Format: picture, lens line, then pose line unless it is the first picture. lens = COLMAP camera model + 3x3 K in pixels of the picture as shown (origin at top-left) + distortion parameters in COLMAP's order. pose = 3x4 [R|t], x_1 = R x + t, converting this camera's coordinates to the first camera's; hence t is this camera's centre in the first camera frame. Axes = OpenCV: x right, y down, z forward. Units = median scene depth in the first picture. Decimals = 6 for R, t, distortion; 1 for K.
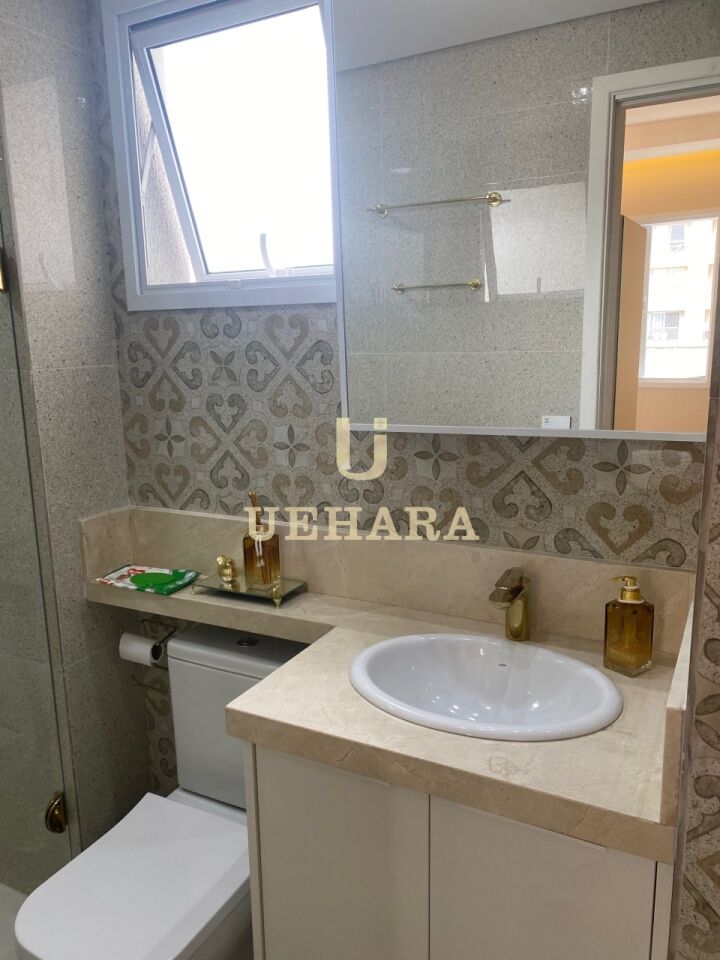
lens RADIAL K [[738.0, 0, 361.6], [0, 738.0, 484.5], [0, 0, 1]] dist [0.034491, -0.041385]
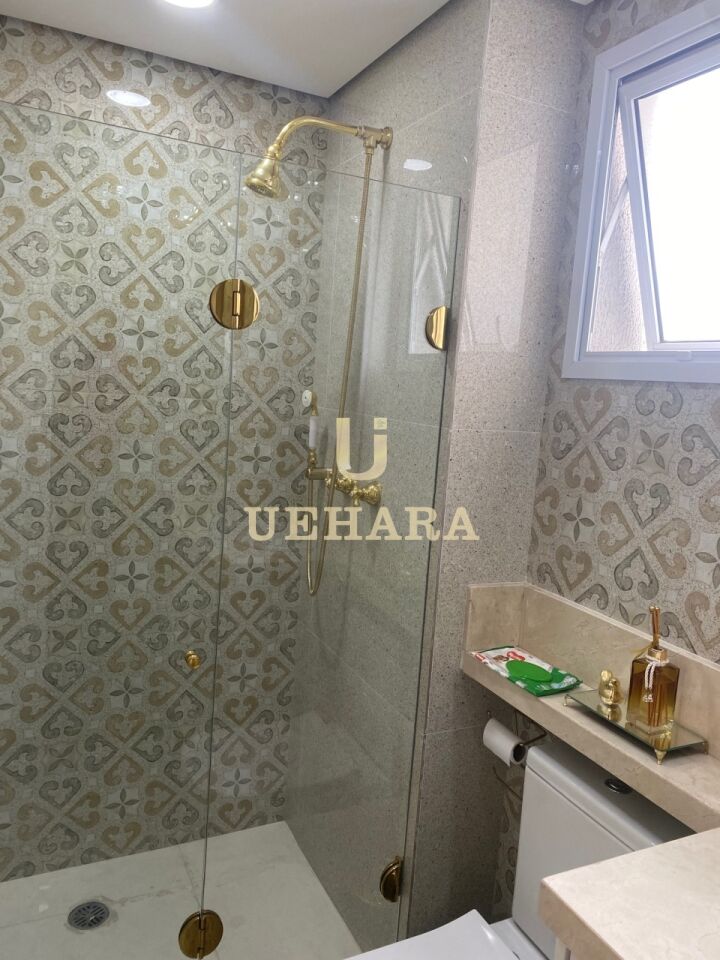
lens RADIAL K [[738.0, 0, 360.4], [0, 738.0, 473.8], [0, 0, 1]] dist [0.034491, -0.041385]
pose [[0.808062, 0.150873, -0.569450, 0.027795], [-0.206359, 0.977894, -0.033740, -0.033711], [0.551771, 0.144775, 0.821333, 0.120937]]
